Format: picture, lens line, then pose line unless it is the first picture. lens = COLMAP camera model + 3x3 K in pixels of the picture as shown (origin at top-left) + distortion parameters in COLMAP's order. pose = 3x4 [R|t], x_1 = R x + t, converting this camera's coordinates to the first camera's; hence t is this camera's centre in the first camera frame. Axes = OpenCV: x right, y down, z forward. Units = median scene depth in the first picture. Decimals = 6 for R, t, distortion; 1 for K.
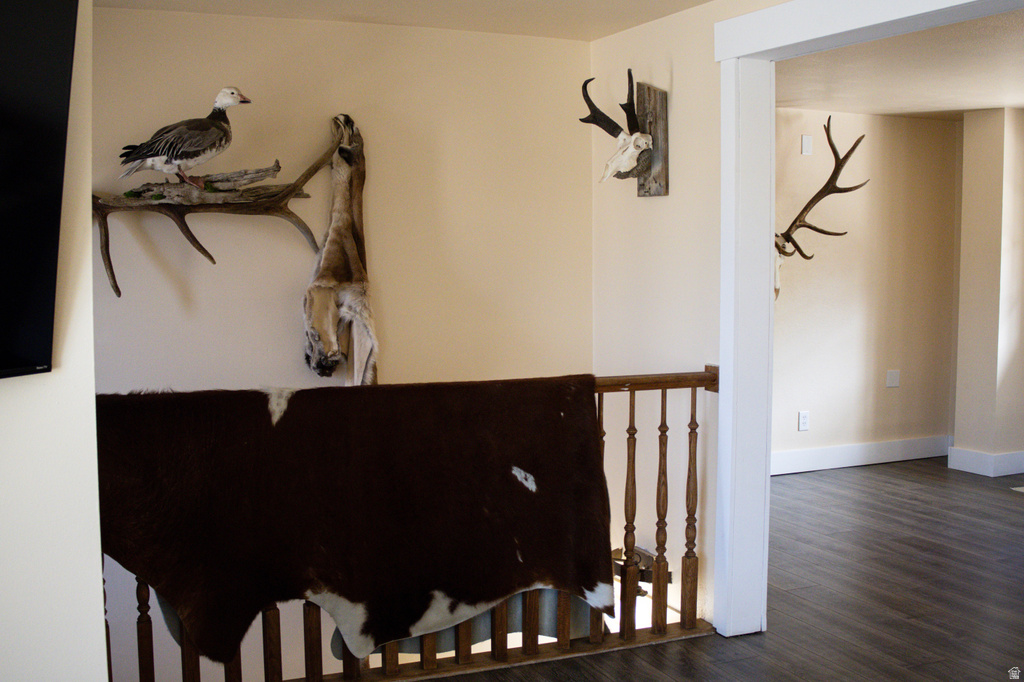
lens RADIAL K [[1201.5, 0, 511.6], [0, 1201.5, 341.9], [0, 0, 1]] dist [-0.173675, 0.060940]
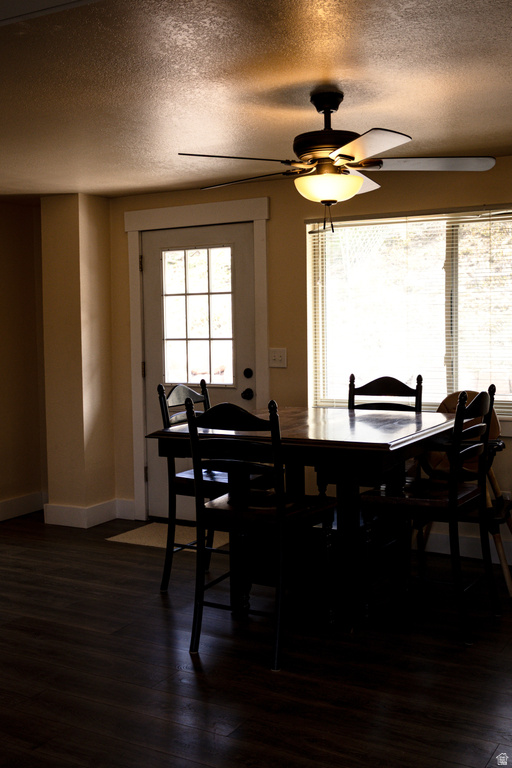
lens RADIAL K [[876.7, 0, 254.7], [0, 876.7, 384.8], [0, 0, 1]] dist [-0.020767, -0.006678]
pose [[0.814744, -0.055710, 0.577138, 0.083045], [0.062783, 0.997997, 0.007703, -0.019005], [-0.576412, 0.029958, 0.816610, 0.265135]]
